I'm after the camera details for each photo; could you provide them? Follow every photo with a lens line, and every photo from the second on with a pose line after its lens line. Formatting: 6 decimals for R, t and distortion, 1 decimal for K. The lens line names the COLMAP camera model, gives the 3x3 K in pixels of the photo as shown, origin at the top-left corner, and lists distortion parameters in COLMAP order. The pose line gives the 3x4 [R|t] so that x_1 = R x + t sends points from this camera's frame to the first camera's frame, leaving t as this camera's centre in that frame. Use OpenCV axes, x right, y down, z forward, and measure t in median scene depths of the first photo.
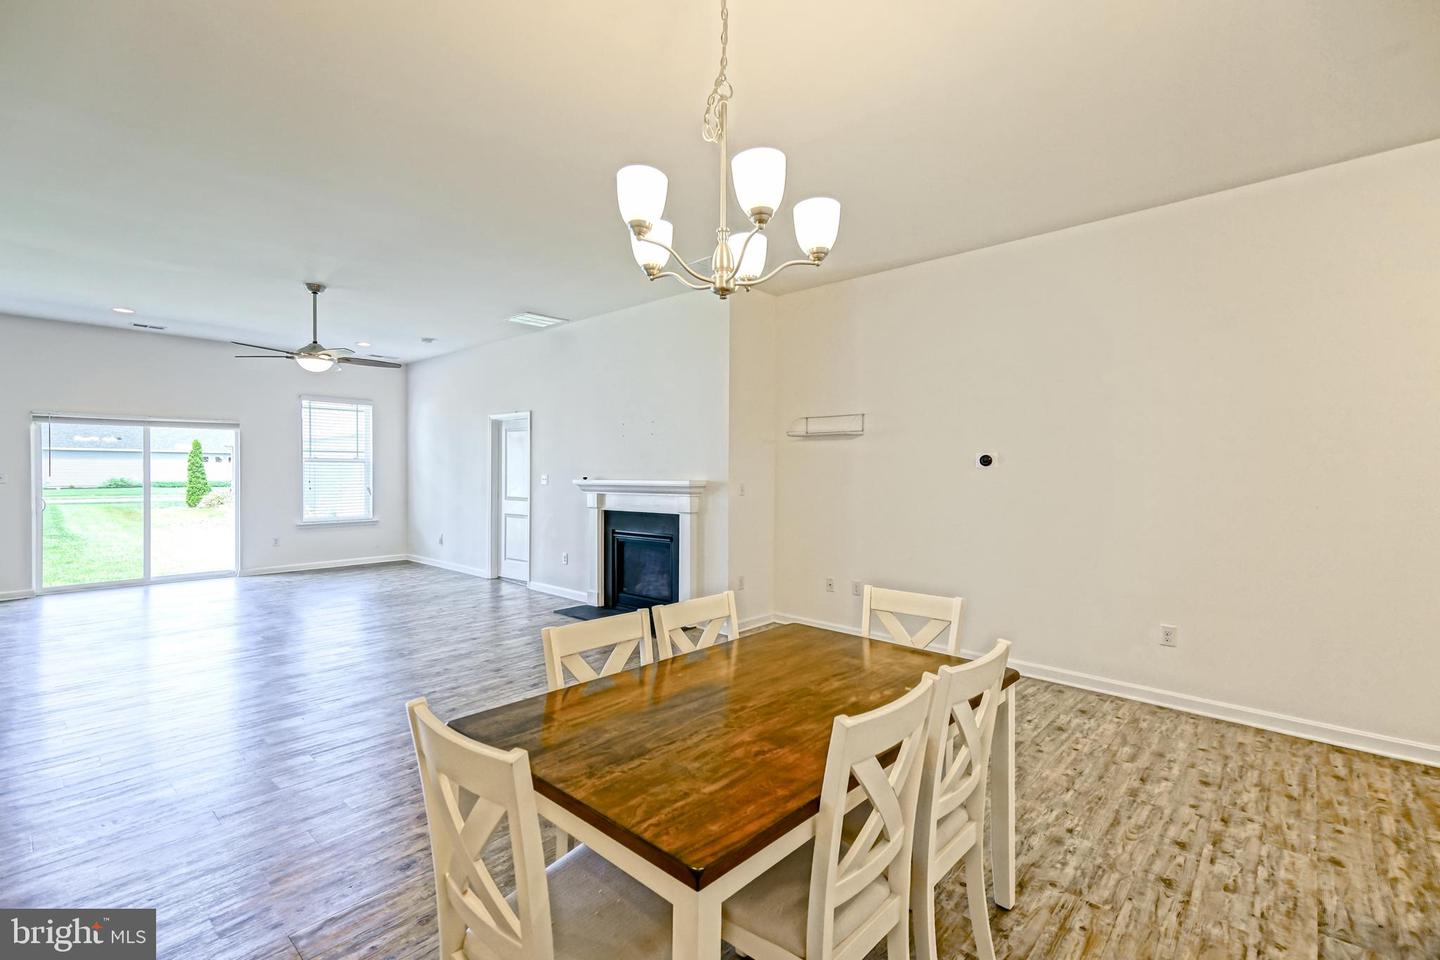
lens RADIAL K [[633.8, 0, 709.5], [0, 633.8, 474.1], [0, 0, 1]] dist [0.035973, -0.000127]
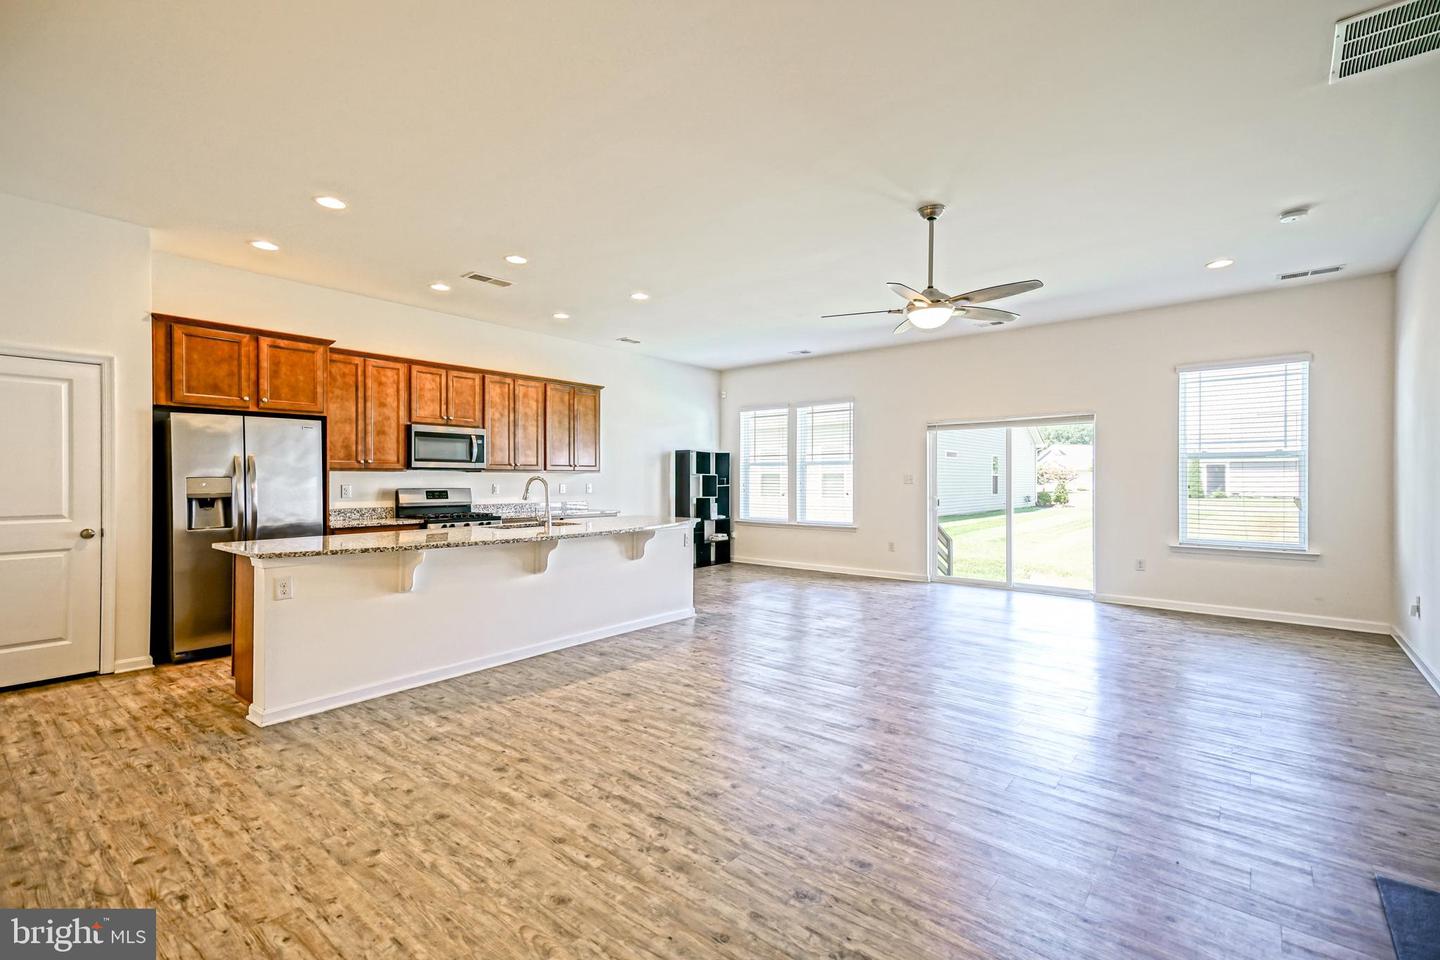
lens RADIAL K [[633.1, 0, 720.0], [0, 633.1, 480.0], [0, 0, 1]] dist [0.050750, -0.006218]
pose [[0.048194, -0.004617, -0.998827, 0.091895], [-0.001811, 0.999987, -0.004710, 0.016315], [0.998836, 0.002036, 0.048185, 0.732986]]
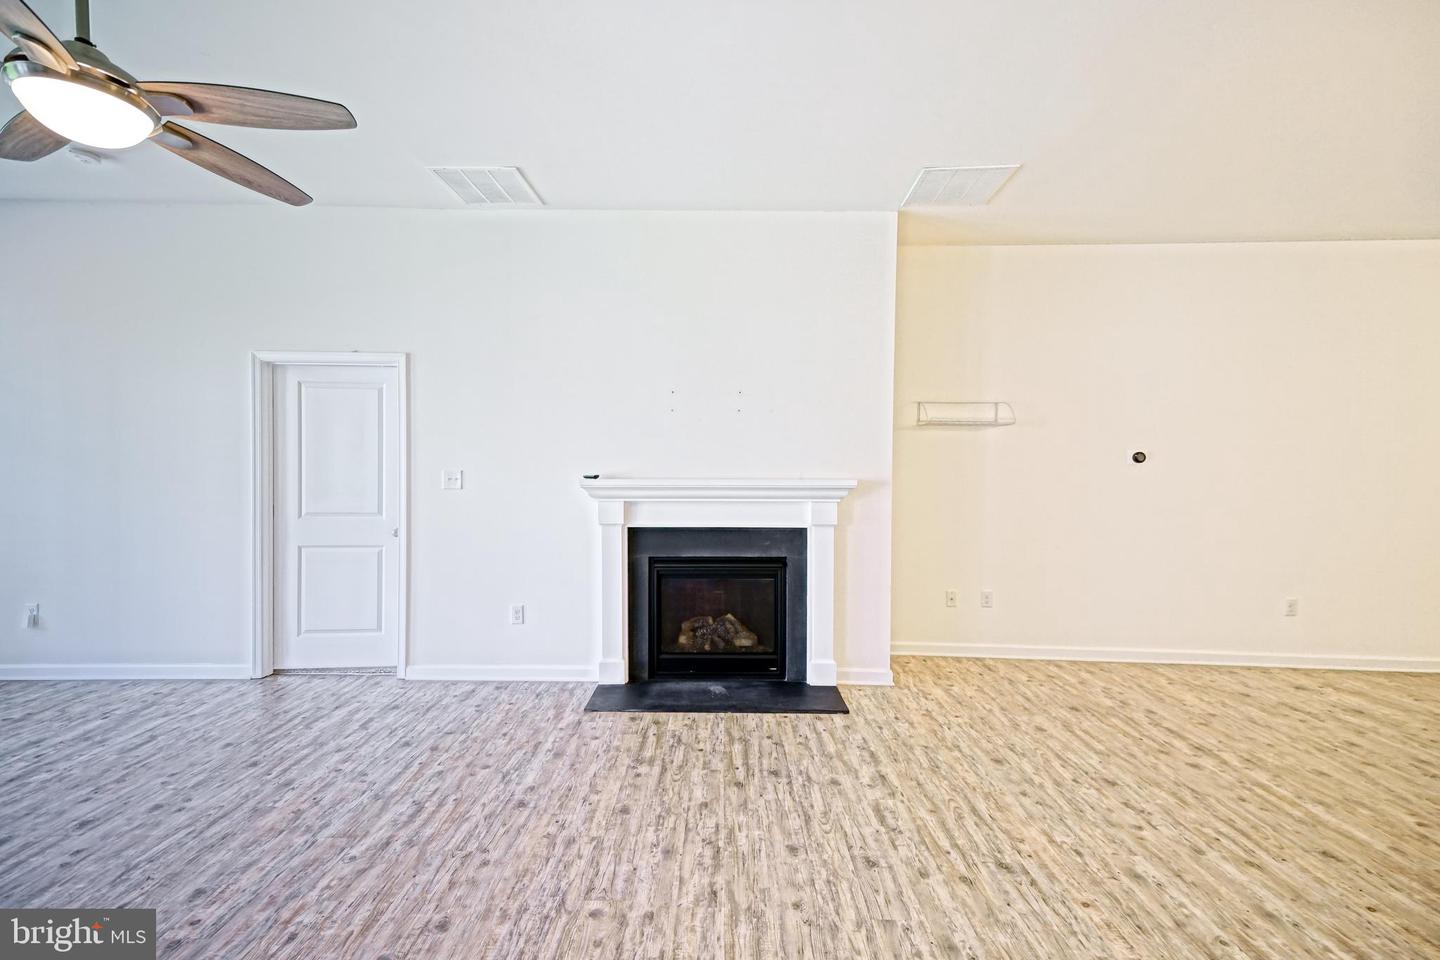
lens RADIAL K [[626.4, 0, 716.2], [0, 626.4, 478.2], [0, 0, 1]] dist [0.057372, -0.011217]
pose [[0.748833, -0.010543, 0.662675, -0.599400], [-0.001170, 0.999851, 0.017230, -0.003010], [-0.662757, -0.013677, 0.748709, 0.562911]]
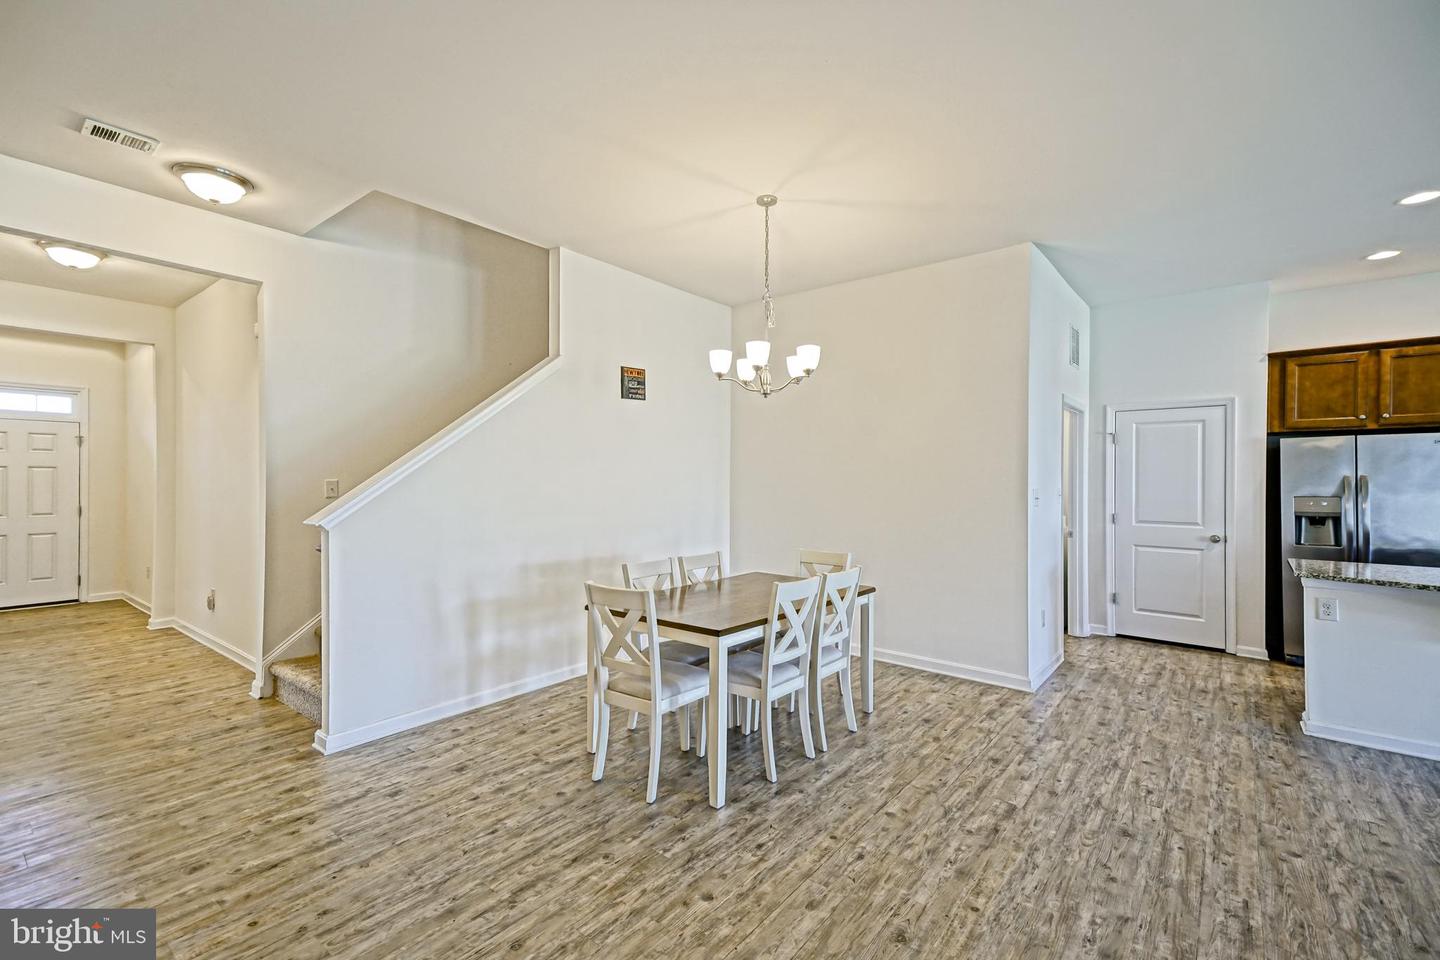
lens RADIAL K [[635.2, 0, 702.6], [0, 635.2, 478.5], [0, 0, 1]] dist [0.063969, -0.016737]
pose [[-0.998621, -0.012106, -0.051077, 0.102701], [-0.012080, 0.999927, -0.000816, -0.002993], [0.051083, -0.000198, -0.998694, 0.966441]]
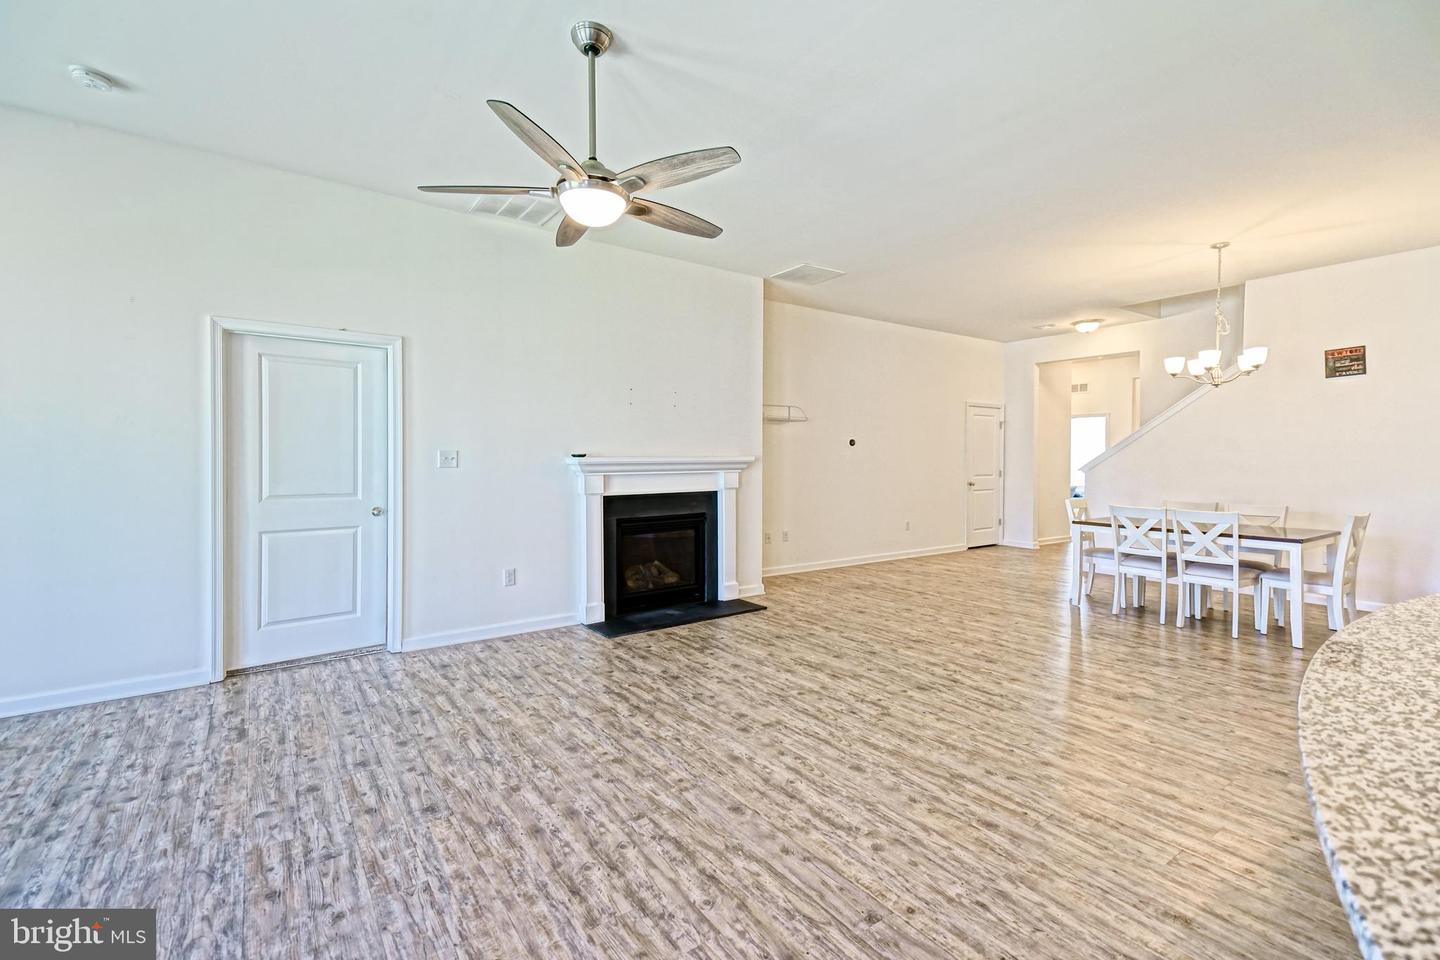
lens RADIAL K [[633.5, 0, 720.3], [0, 633.5, 470.7], [0, 0, 1]] dist [0.037559, -0.000227]
pose [[0.212013, -0.029181, 0.976831, -1.045656], [0.000635, 0.999558, 0.029722, 0.002778], [-0.977267, -0.005681, 0.211938, 0.813390]]
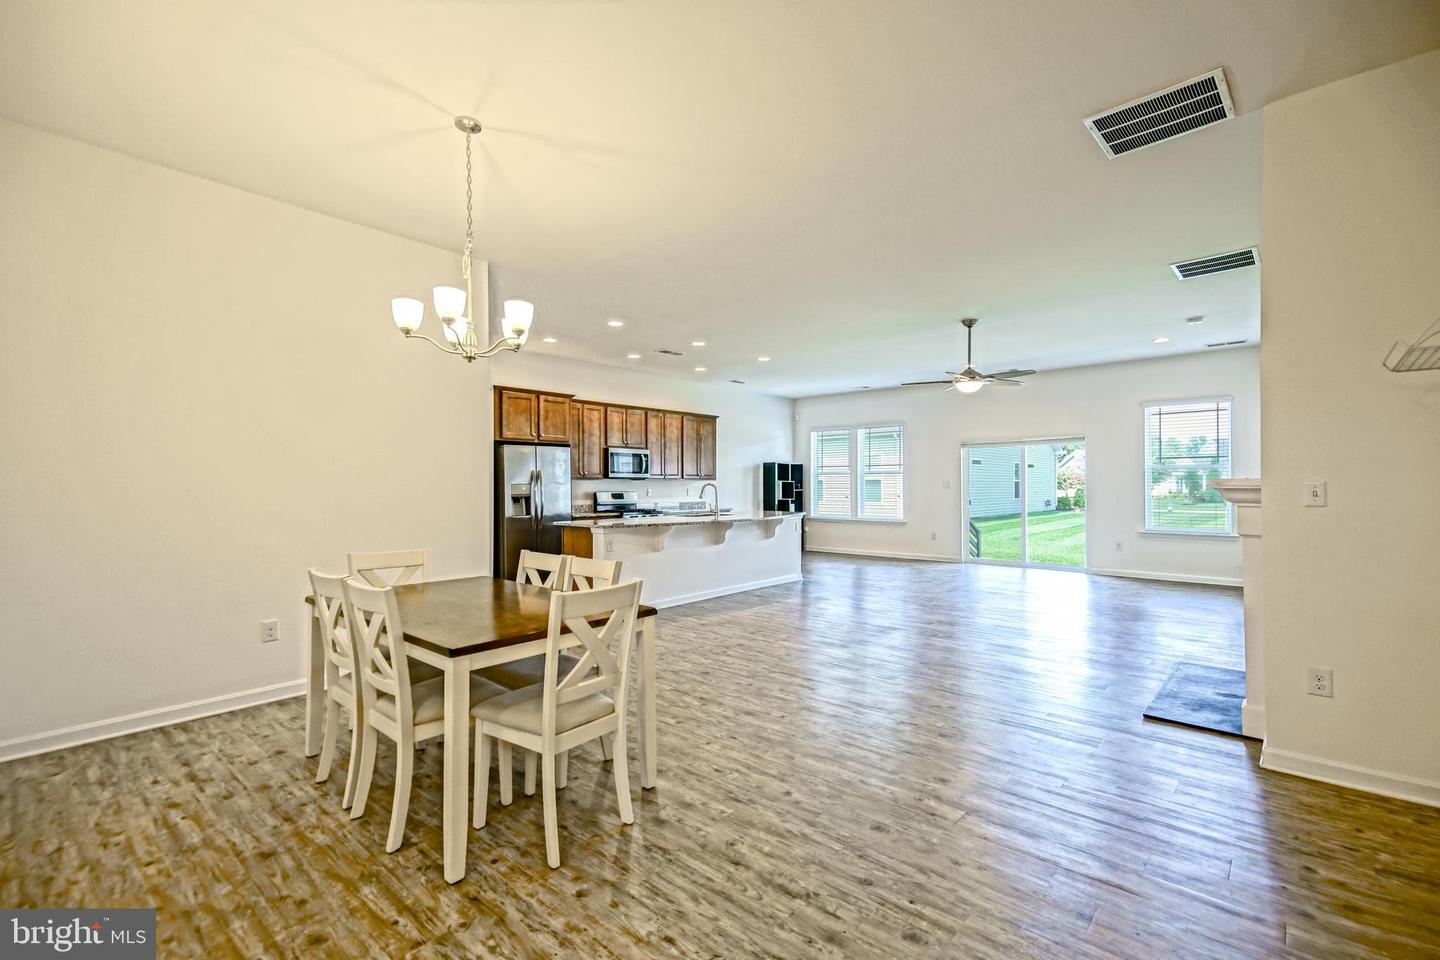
lens RADIAL K [[632.4, 0, 727.9], [0, 632.4, 482.7], [0, 0, 1]] dist [0.037087, 0.000235]
pose [[0.027584, -0.010404, -0.999565, 0.551362], [0.000228, 0.999946, -0.010402, 0.021284], [0.999619, 0.000059, 0.027585, 0.521143]]
